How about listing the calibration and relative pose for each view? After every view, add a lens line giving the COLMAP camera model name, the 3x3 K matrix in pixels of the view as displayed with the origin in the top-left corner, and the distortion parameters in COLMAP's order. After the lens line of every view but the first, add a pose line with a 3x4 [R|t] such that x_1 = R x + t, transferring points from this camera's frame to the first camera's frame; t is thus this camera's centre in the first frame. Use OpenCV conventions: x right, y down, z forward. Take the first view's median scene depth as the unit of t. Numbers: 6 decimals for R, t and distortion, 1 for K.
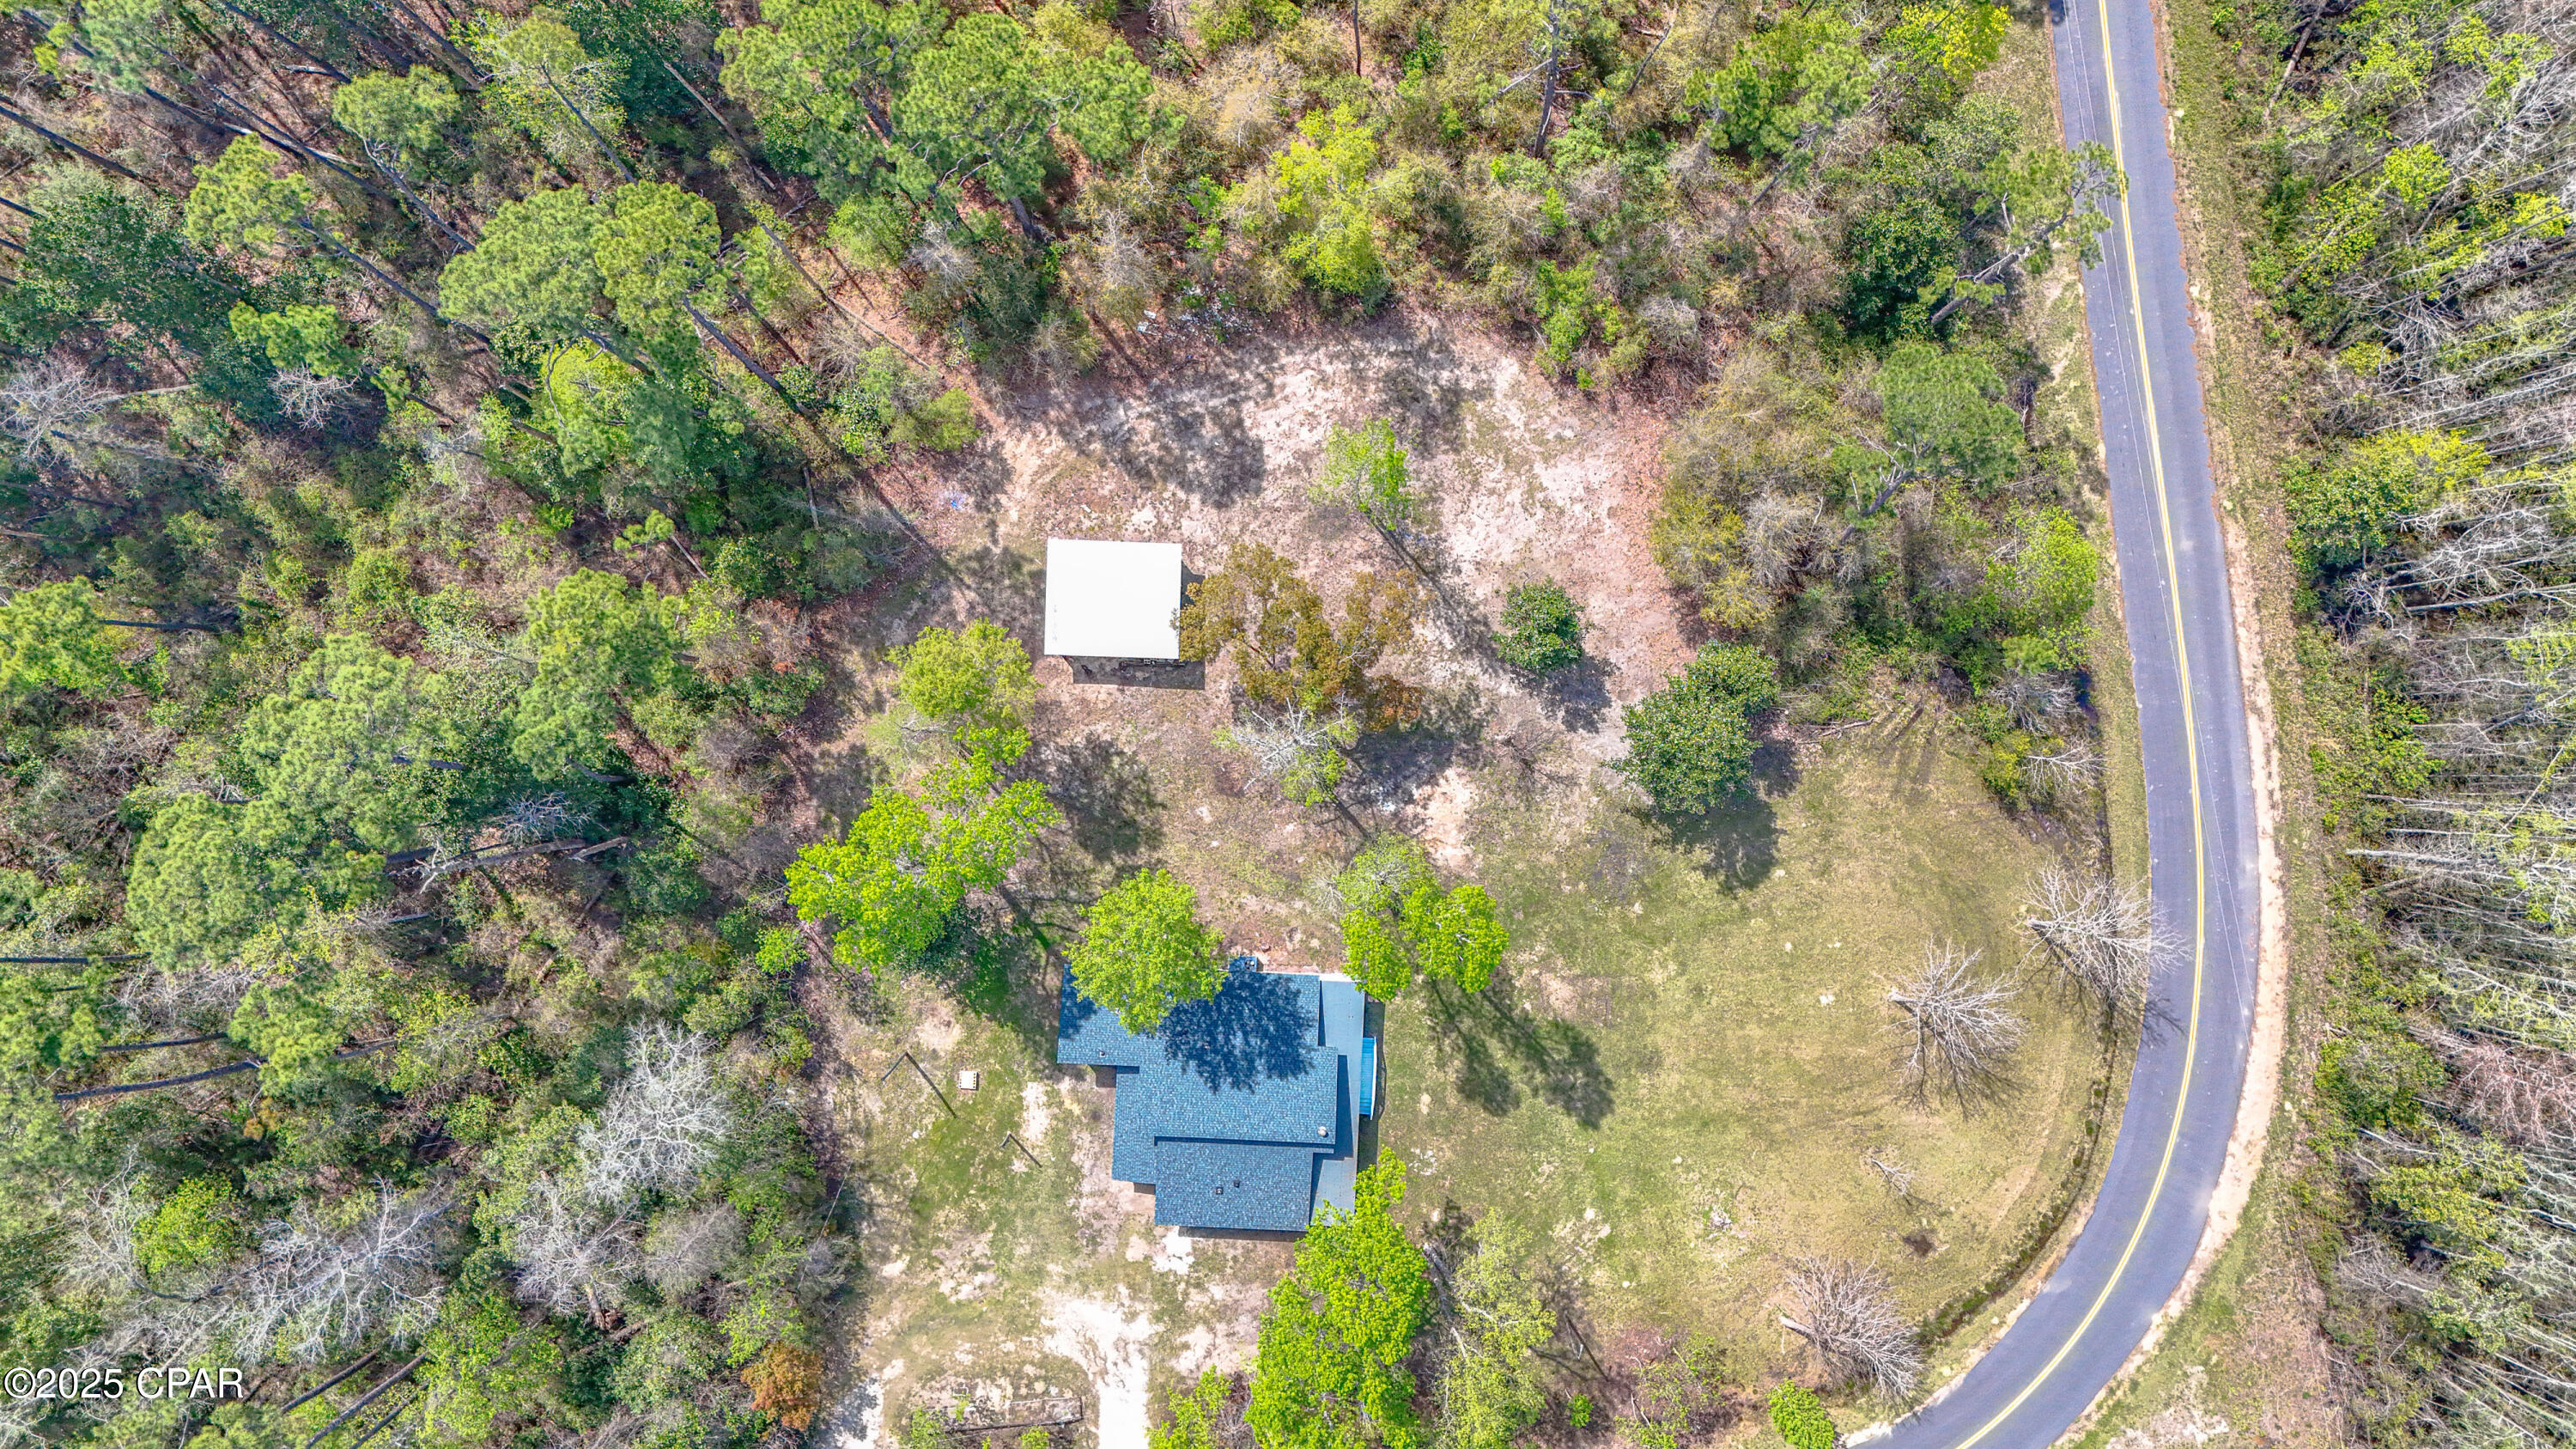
lens RADIAL K [[1852.0, 0, 1284.2], [0, 1852.0, 717.9], [0, 0, 1]] dist [0.061603, -0.060059]
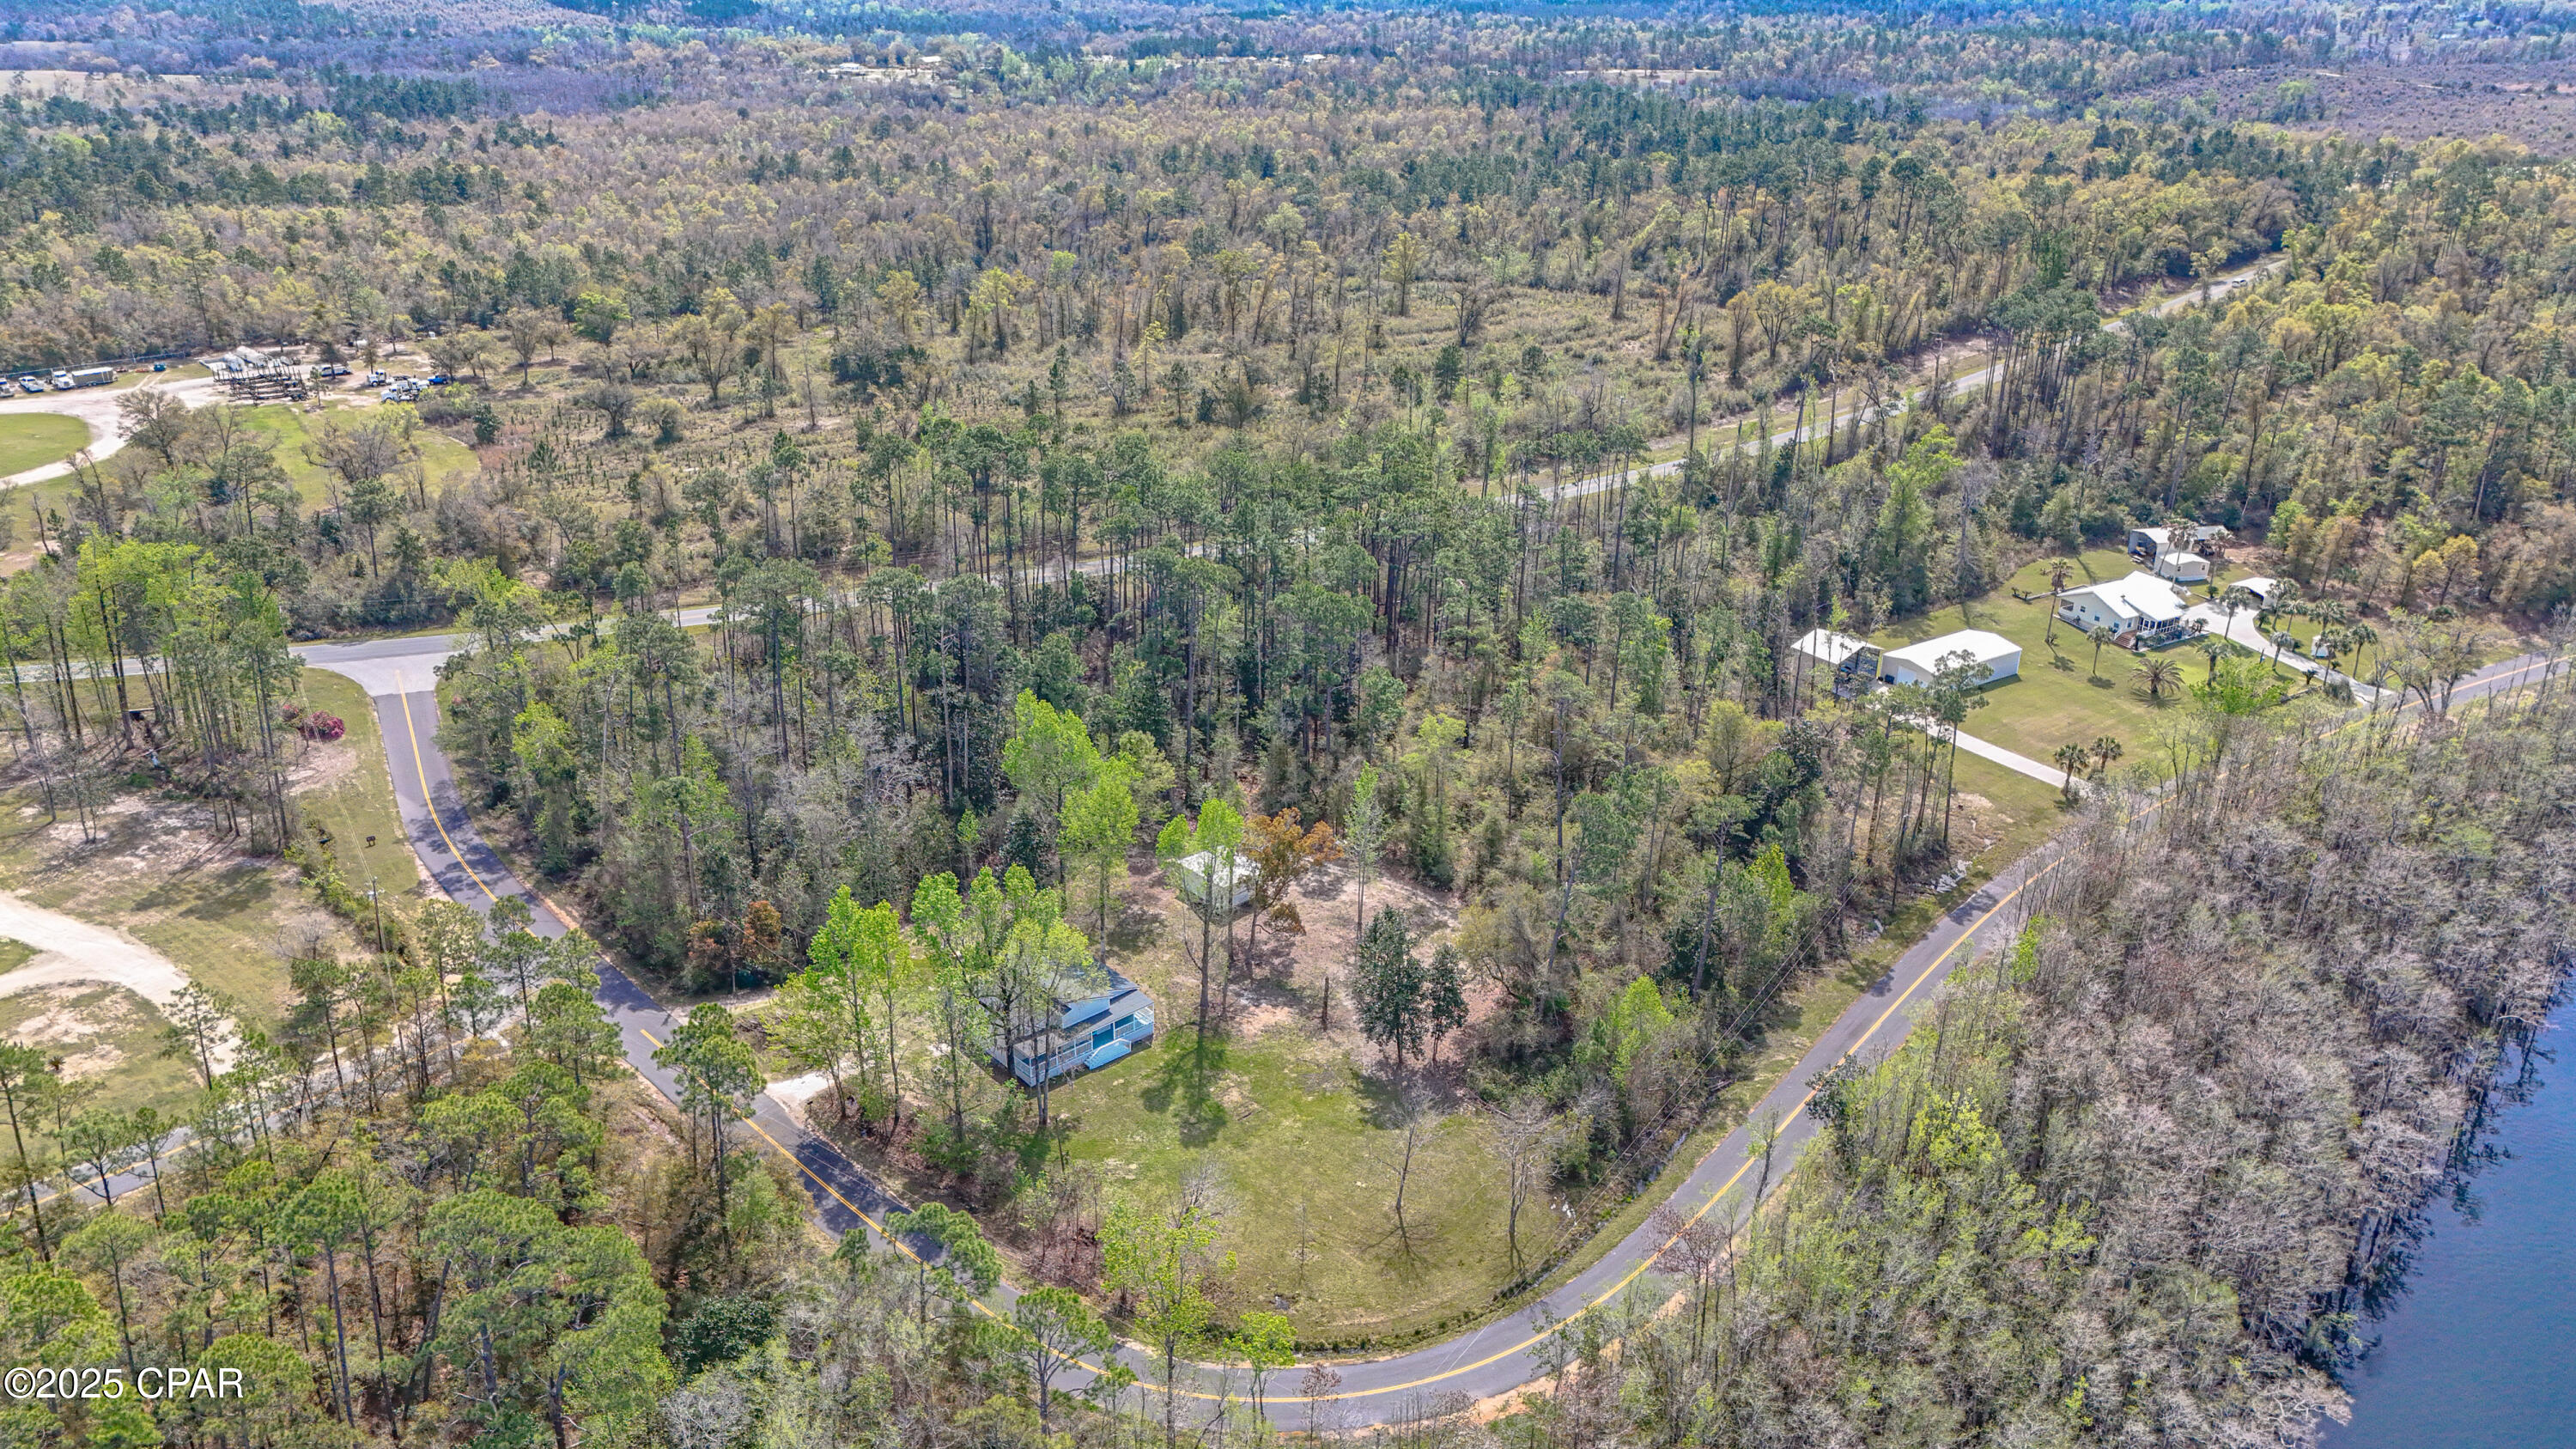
lens RADIAL K [[1839.1, 0, 1301.0], [0, 1839.1, 730.0], [0, 0, 1]] dist [0.049255, -0.032570]
pose [[0.707210, 0.295439, -0.642316, 1.057946], [-0.706999, 0.292374, -0.643948, 0.986094], [-0.002451, 0.909524, 0.415645, 0.112851]]
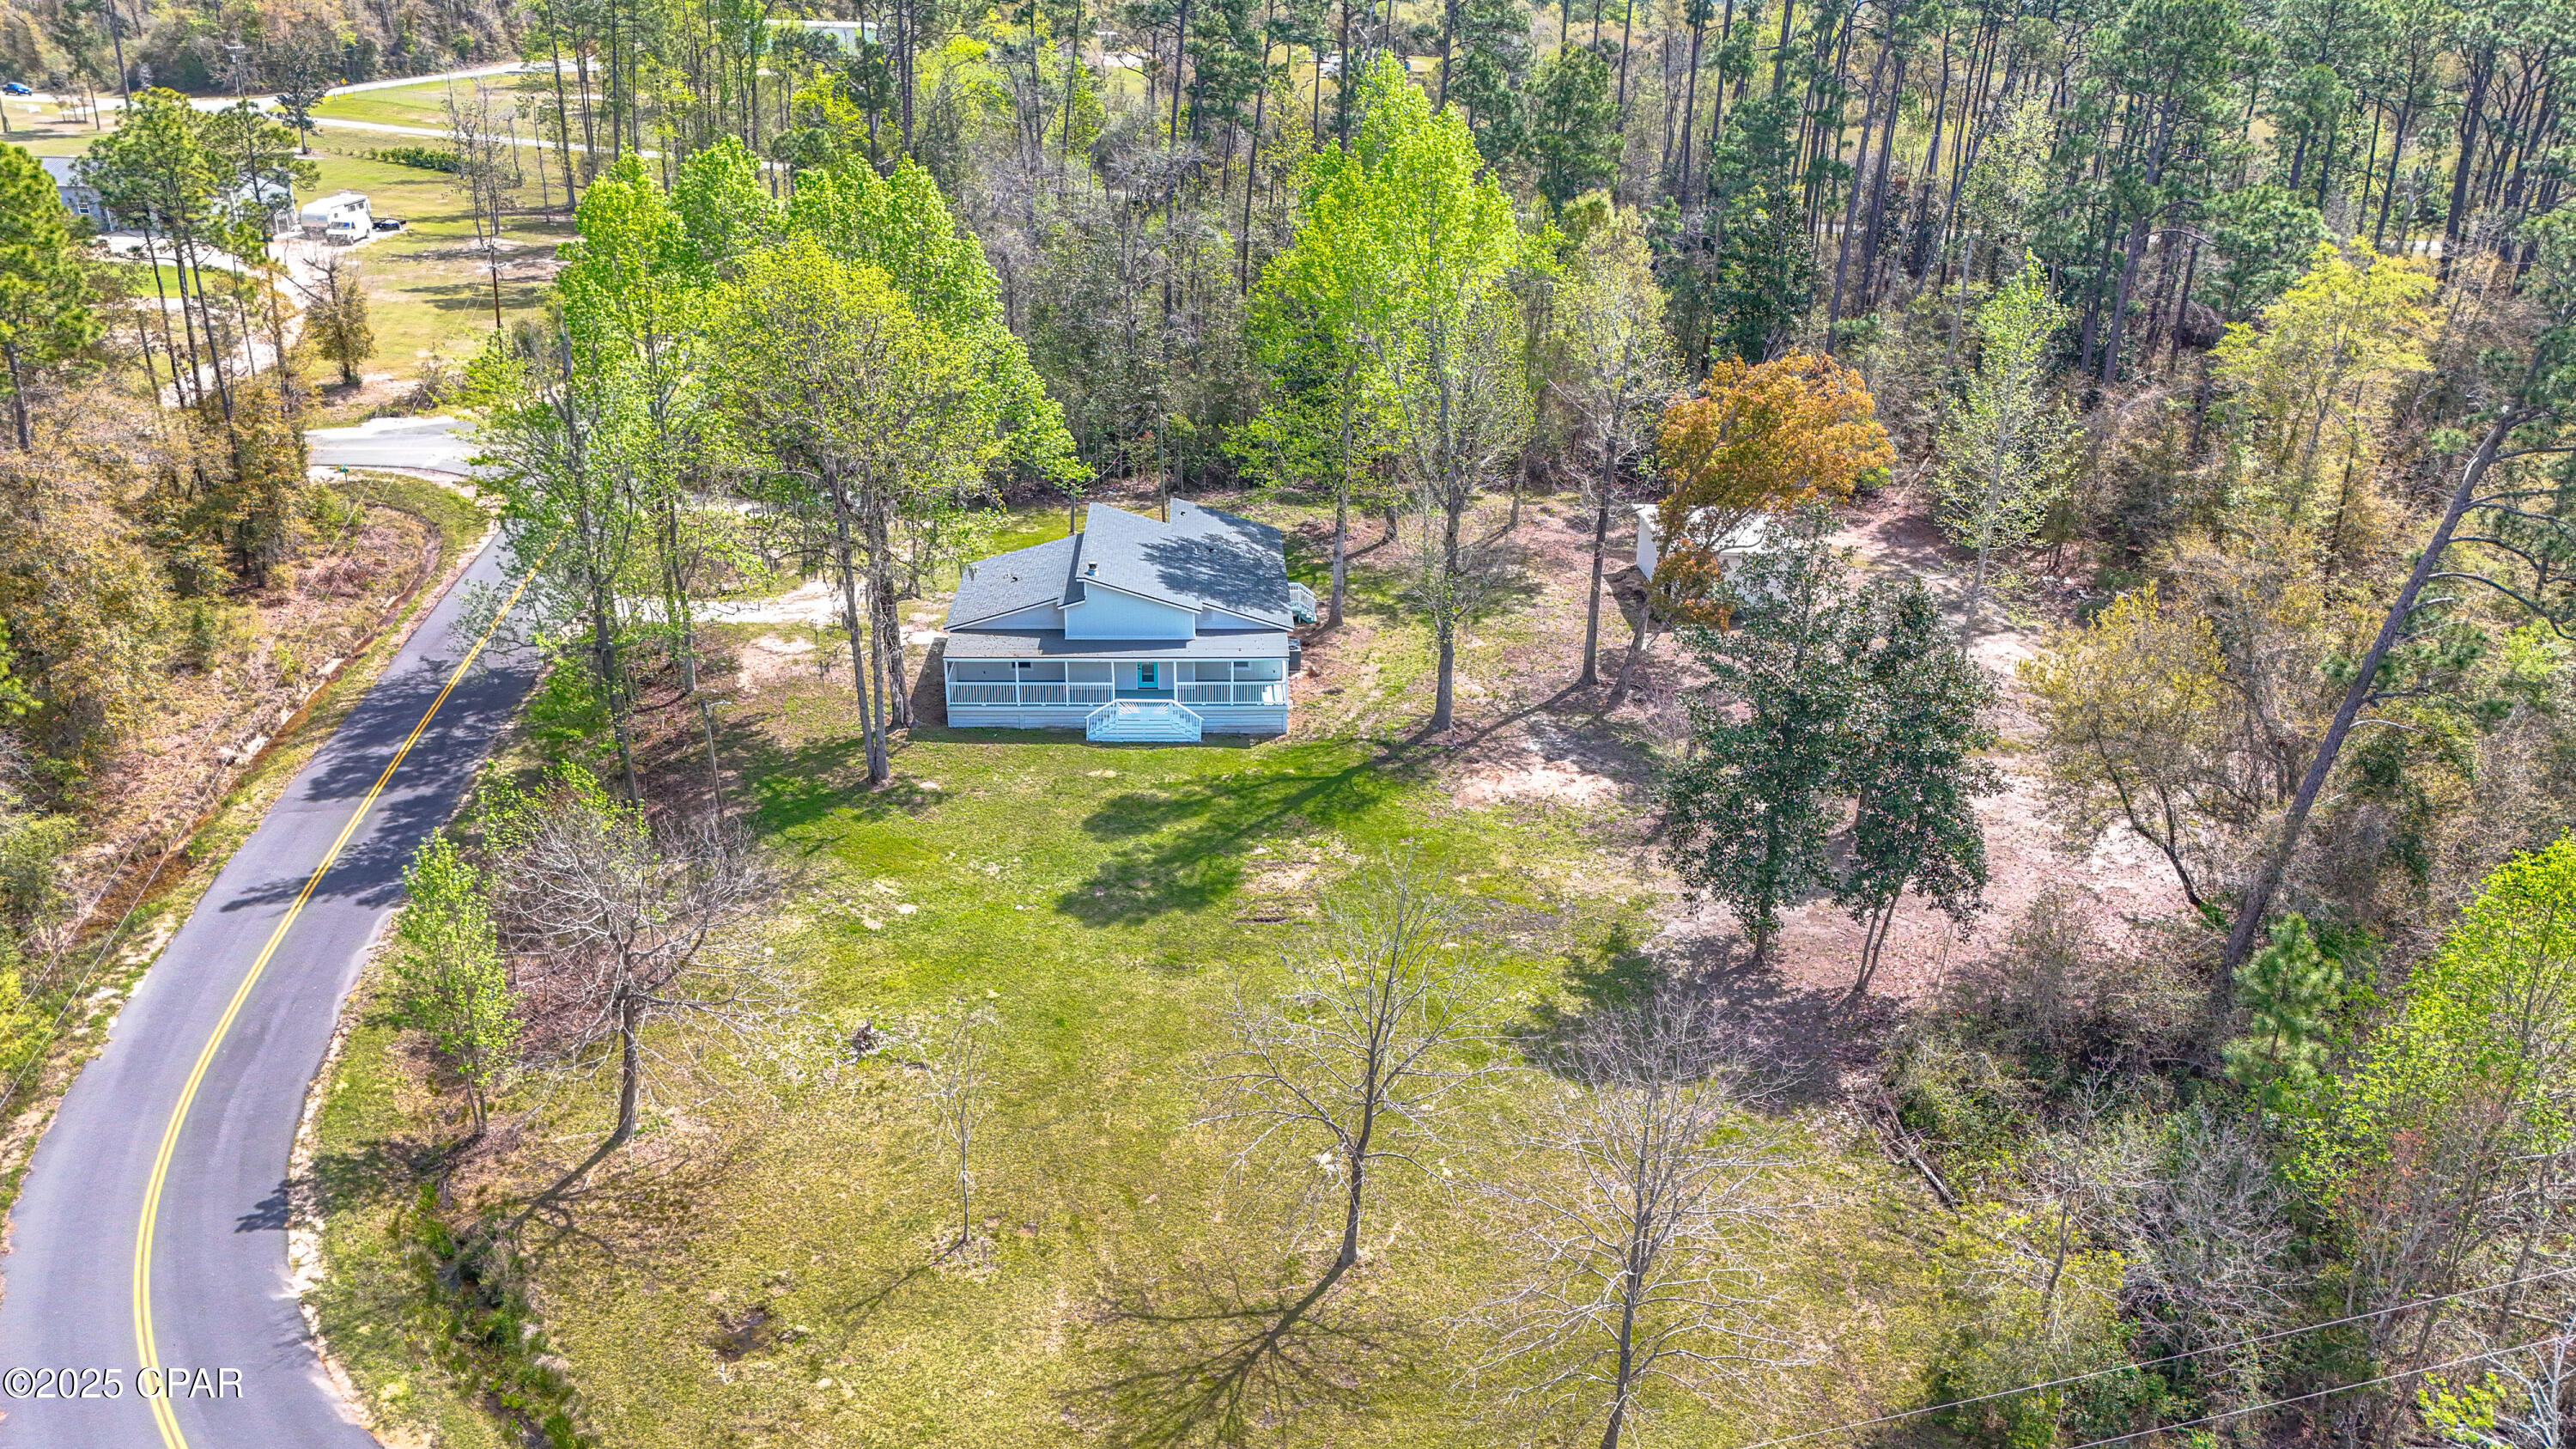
lens RADIAL K [[1852.0, 0, 1284.2], [0, 1852.0, 717.9], [0, 0, 1]] dist [0.061603, -0.060059]
pose [[0.088116, 0.382074, -0.919921, 0.674982], [-0.996107, 0.036273, -0.080348, 0.195323], [0.002670, 0.923419, 0.383783, 0.729662]]
